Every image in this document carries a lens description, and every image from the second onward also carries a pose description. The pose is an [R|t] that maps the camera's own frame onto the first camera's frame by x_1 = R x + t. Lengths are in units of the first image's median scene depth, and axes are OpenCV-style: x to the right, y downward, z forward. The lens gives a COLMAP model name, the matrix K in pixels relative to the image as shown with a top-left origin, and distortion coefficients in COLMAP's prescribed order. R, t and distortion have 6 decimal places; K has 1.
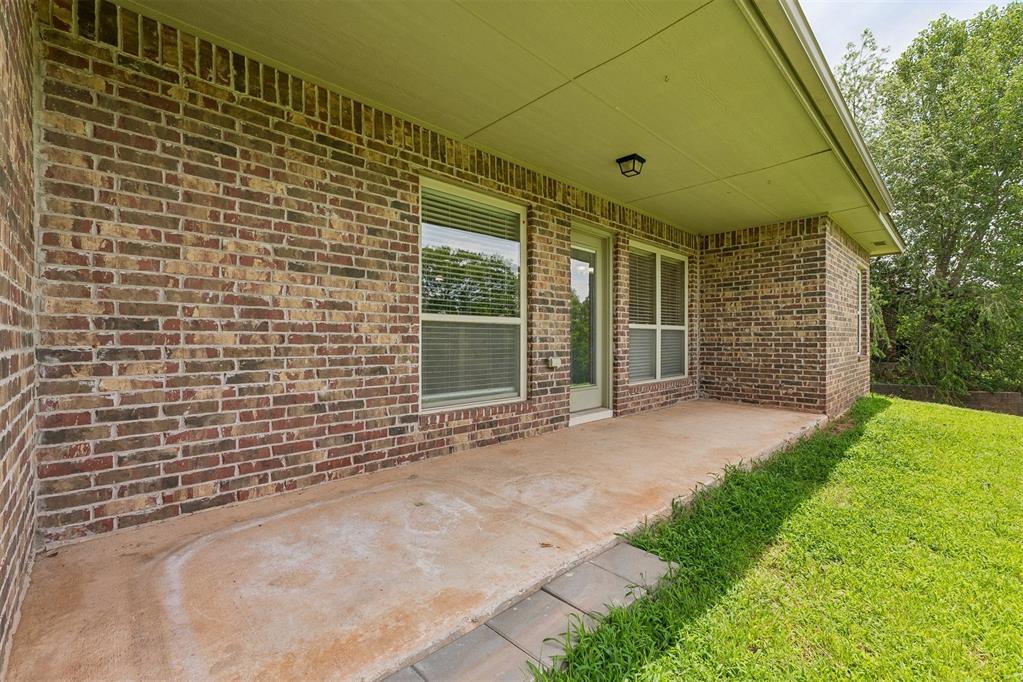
lens RADIAL K [[428.7, 0, 511.5], [0, 428.7, 341.0], [0, 0, 1]] dist [0.004939, 0.000147]
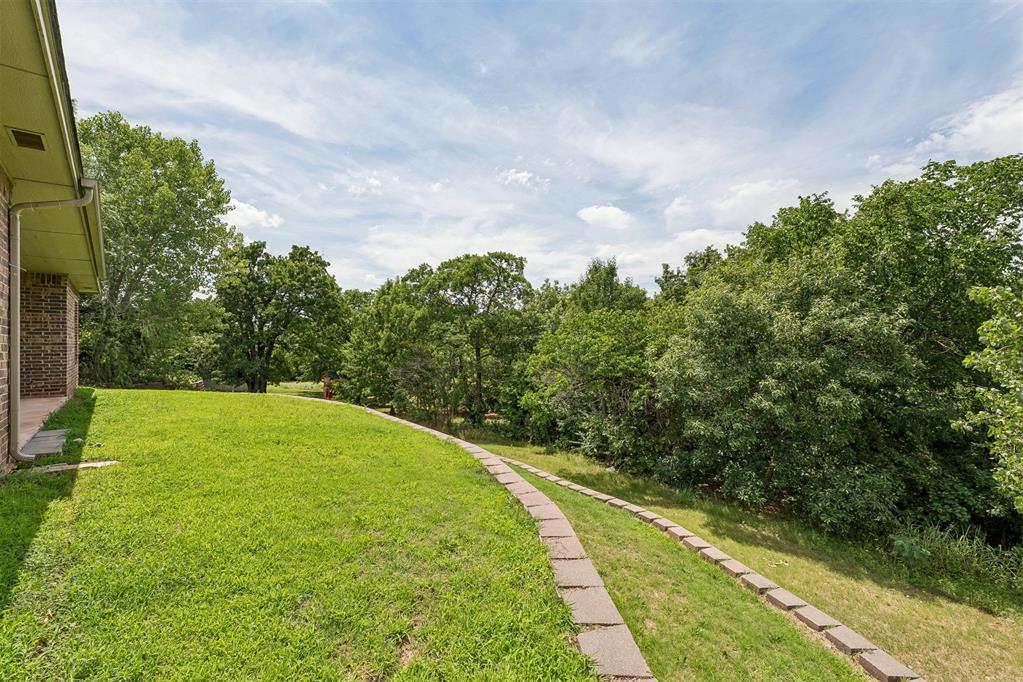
lens RADIAL K [[428.7, 0, 511.5], [0, 428.7, 341.0], [0, 0, 1]] dist [0.004939, 0.000147]
pose [[0.019009, 0.012017, 0.999747, -0.839778], [0.006593, 0.999905, -0.012144, -0.009494], [-0.999798, 0.006822, 0.018928, -0.695969]]
